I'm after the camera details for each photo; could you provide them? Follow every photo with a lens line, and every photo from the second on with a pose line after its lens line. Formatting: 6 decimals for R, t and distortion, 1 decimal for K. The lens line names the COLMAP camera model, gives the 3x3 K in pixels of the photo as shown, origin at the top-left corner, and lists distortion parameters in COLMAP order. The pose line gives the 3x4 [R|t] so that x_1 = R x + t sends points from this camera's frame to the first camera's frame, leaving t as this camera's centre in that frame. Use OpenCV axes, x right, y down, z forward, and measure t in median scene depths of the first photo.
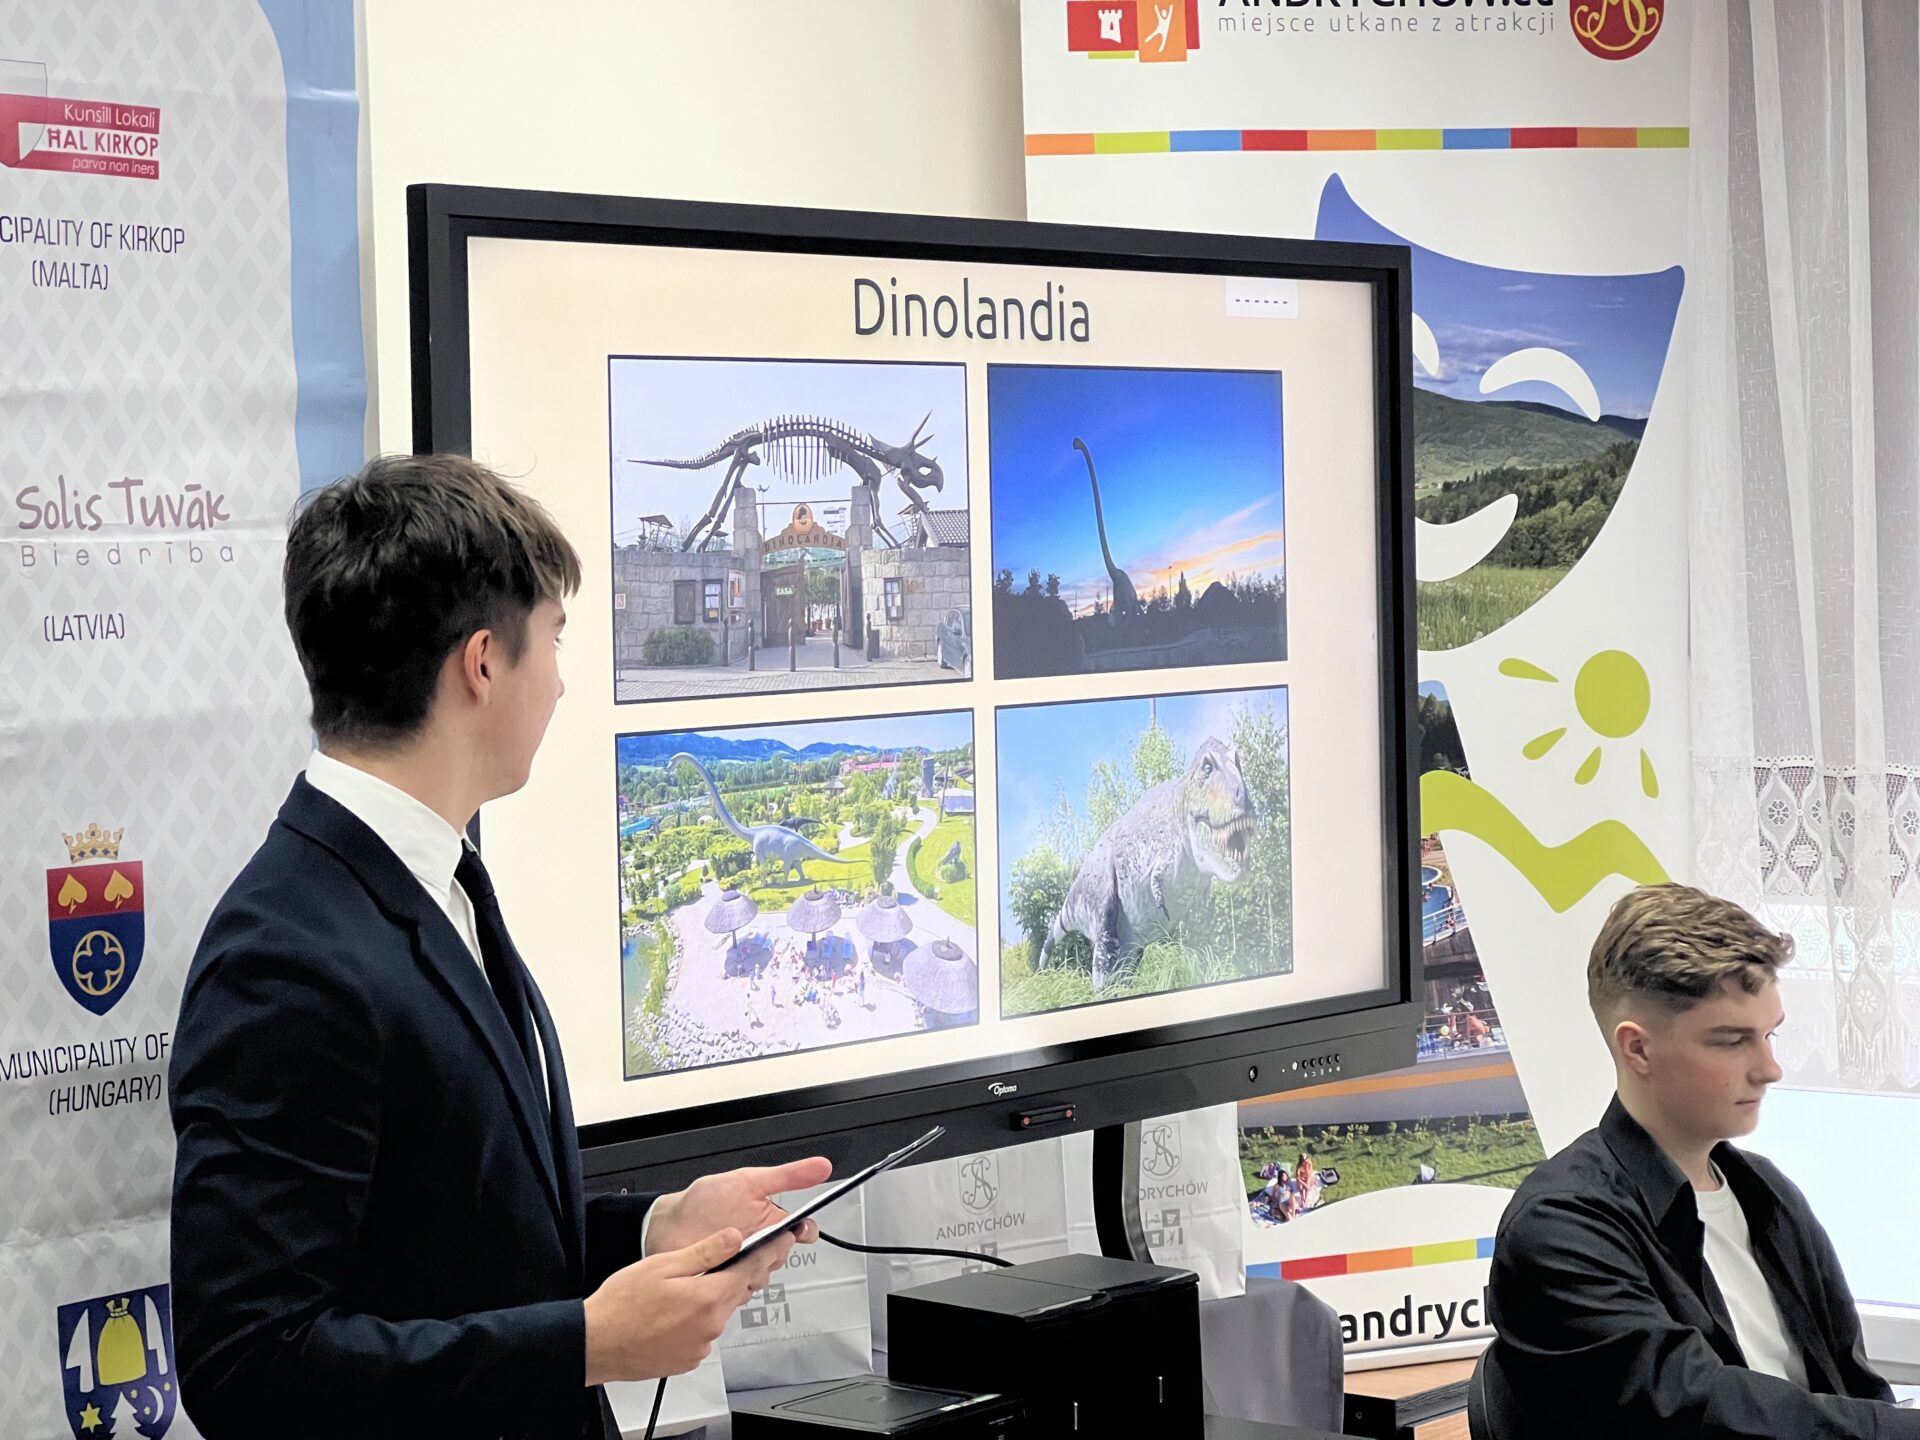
lens RADIAL K [[4285.5, 0, 936.3], [0, 4285.5, 675.1], [0, 0, 1]] dist [0.240588, -0.067427]
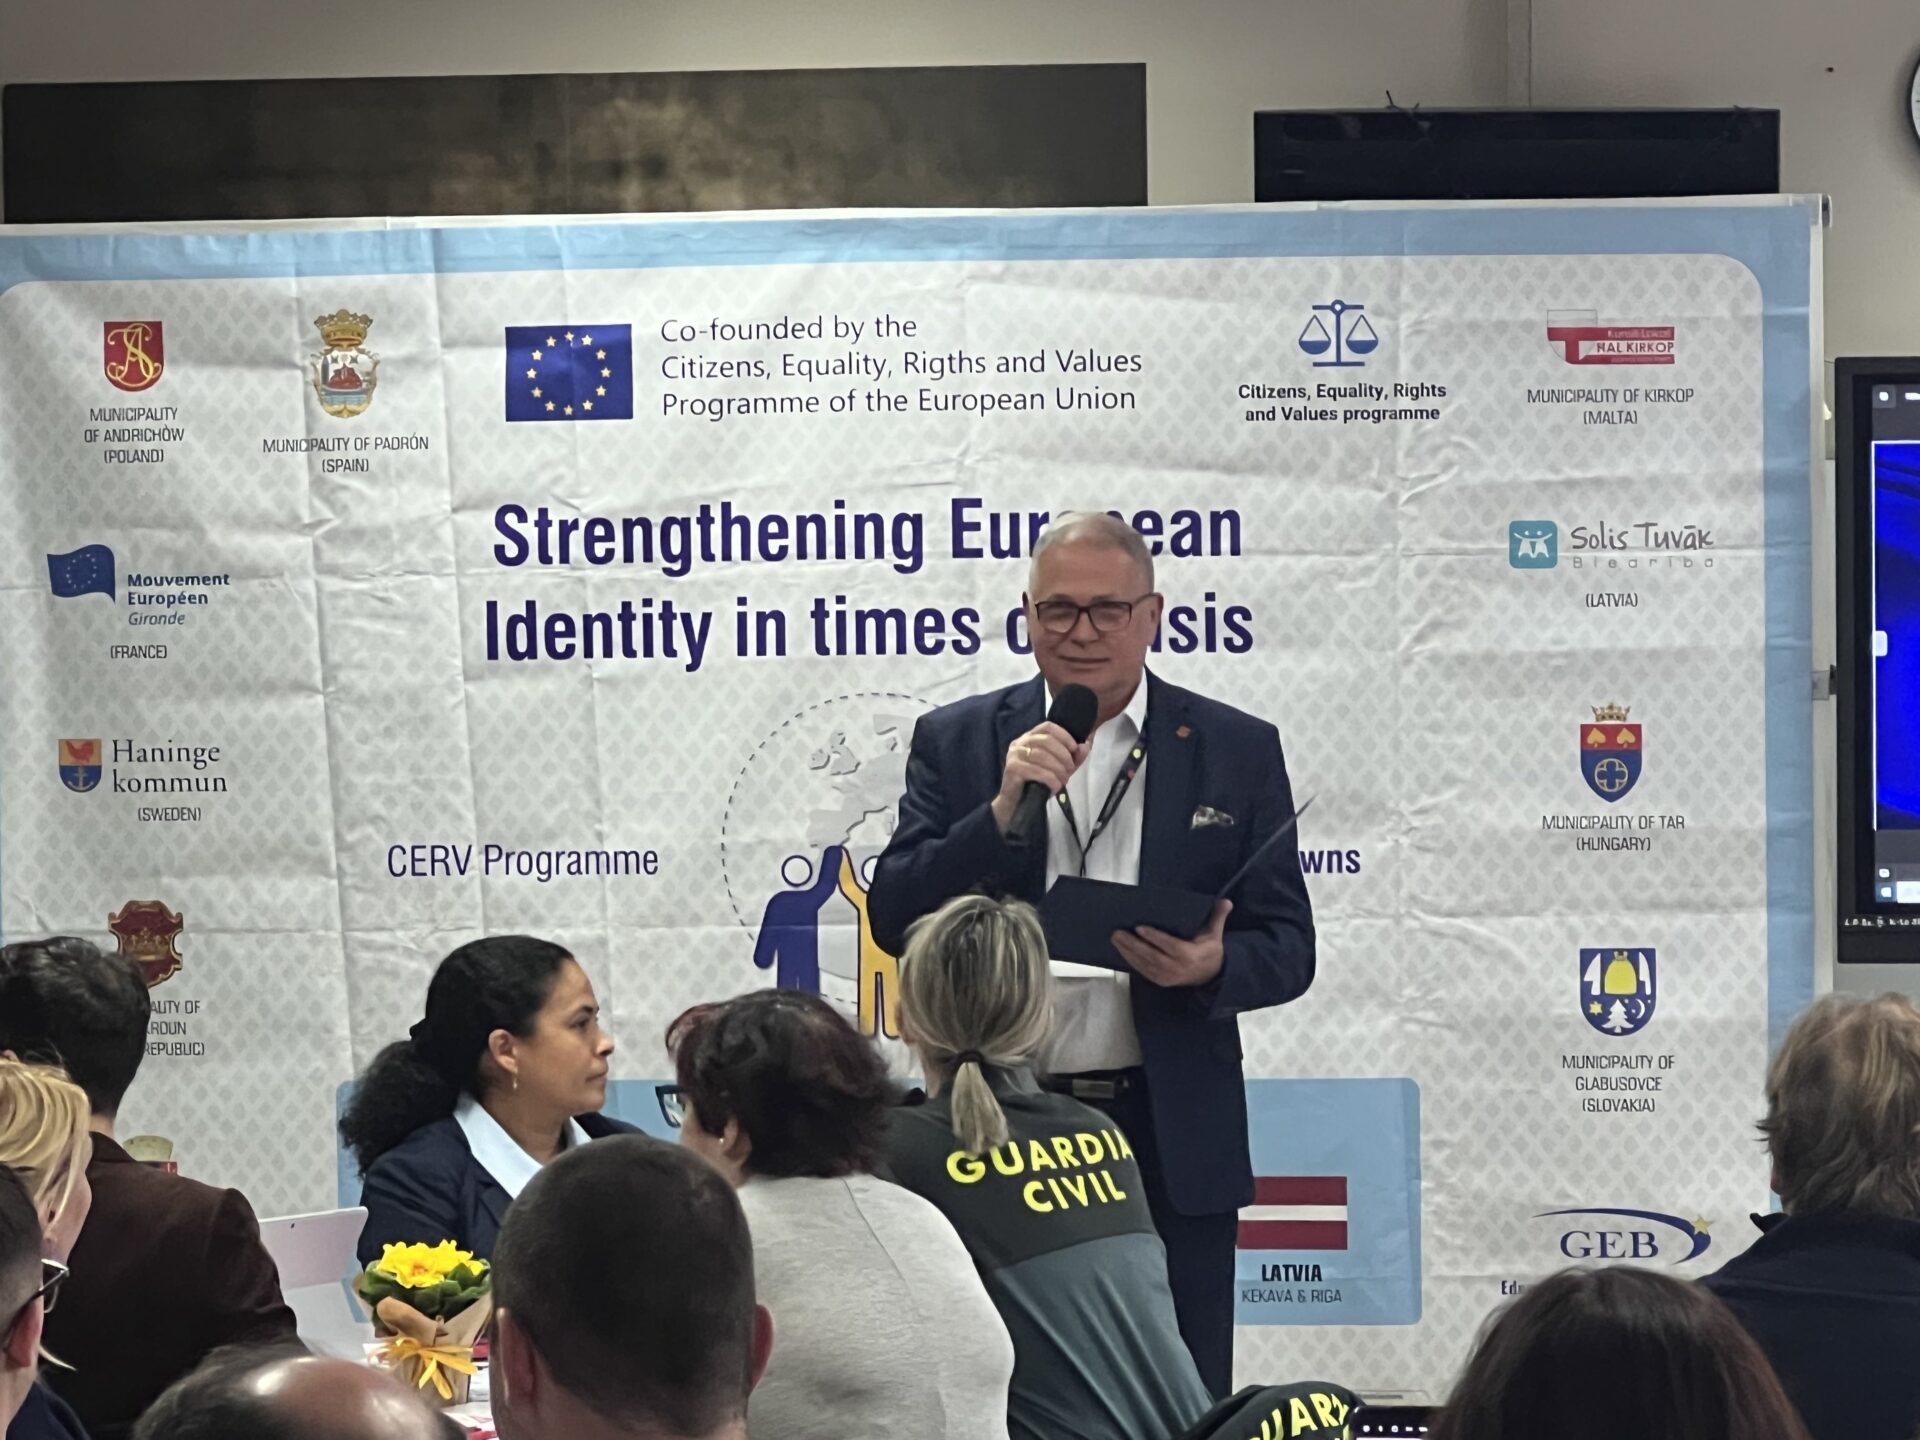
lens RADIAL K [[7709.9, 0, 951.8], [0, 7709.9, 715.1], [0, 0, 1]] dist [-0.838820, 32.049997]
pose [[0.534385, 0.044423, -0.844073, 2.124772], [-0.032188, 0.998963, 0.032196, -0.050793], [0.844628, 0.009964, 0.535261, -0.900694]]
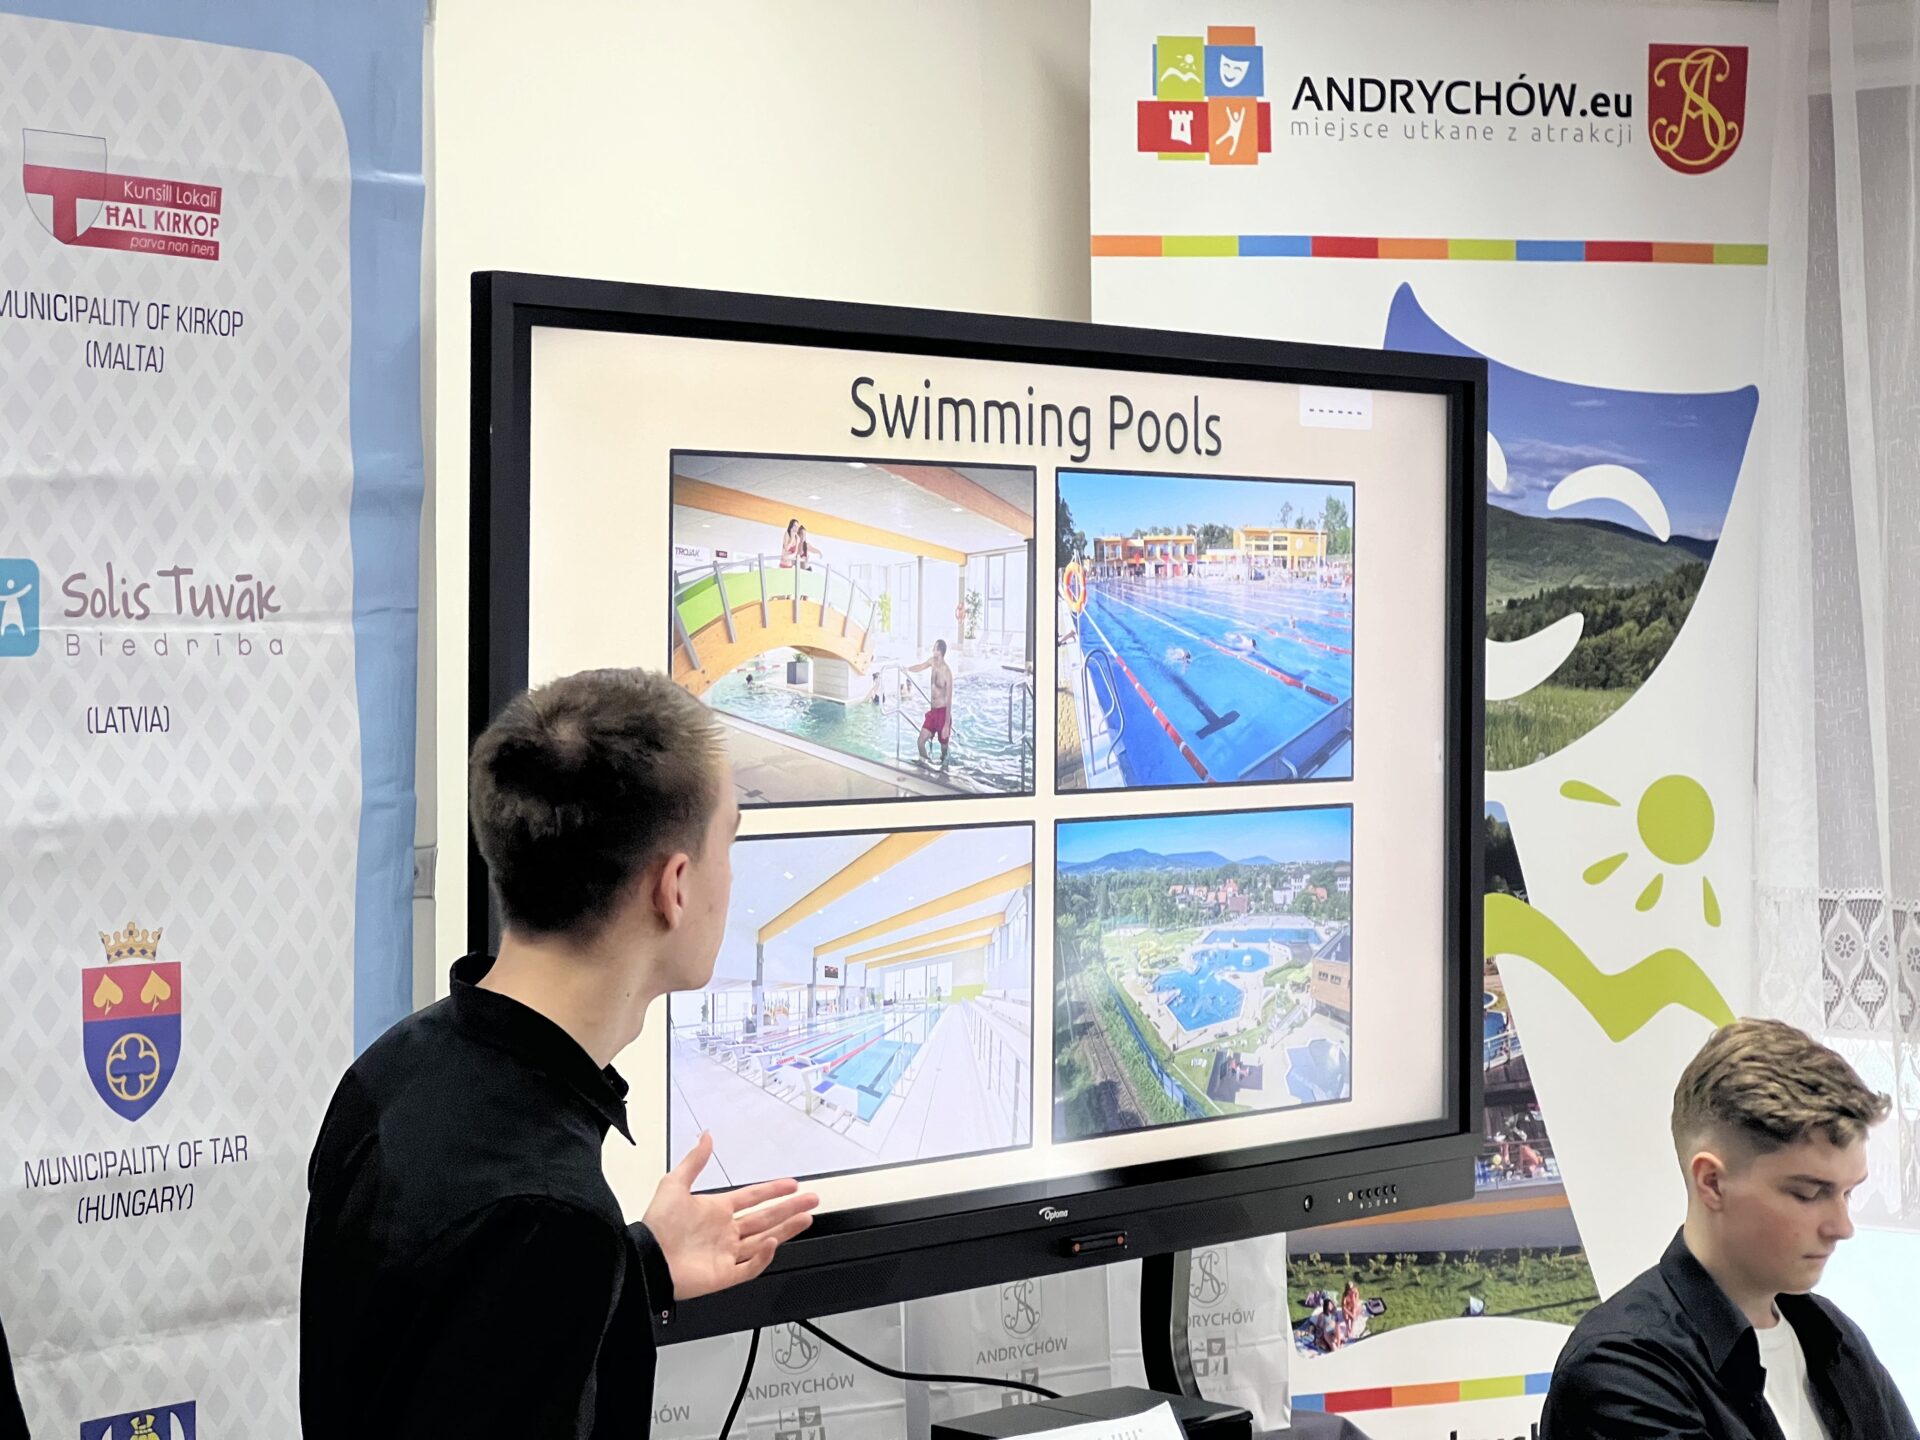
lens RADIAL K [[4262.1, 0, 925.1], [0, 4262.1, 707.9], [0, 0, 1]] dist [0.275759, -0.418196]
pose [[0.999646, 0.025471, -0.007742, -0.009406], [-0.025580, 0.999570, -0.014345, -0.003690], [0.007374, 0.014538, 0.999867, 0.031921]]
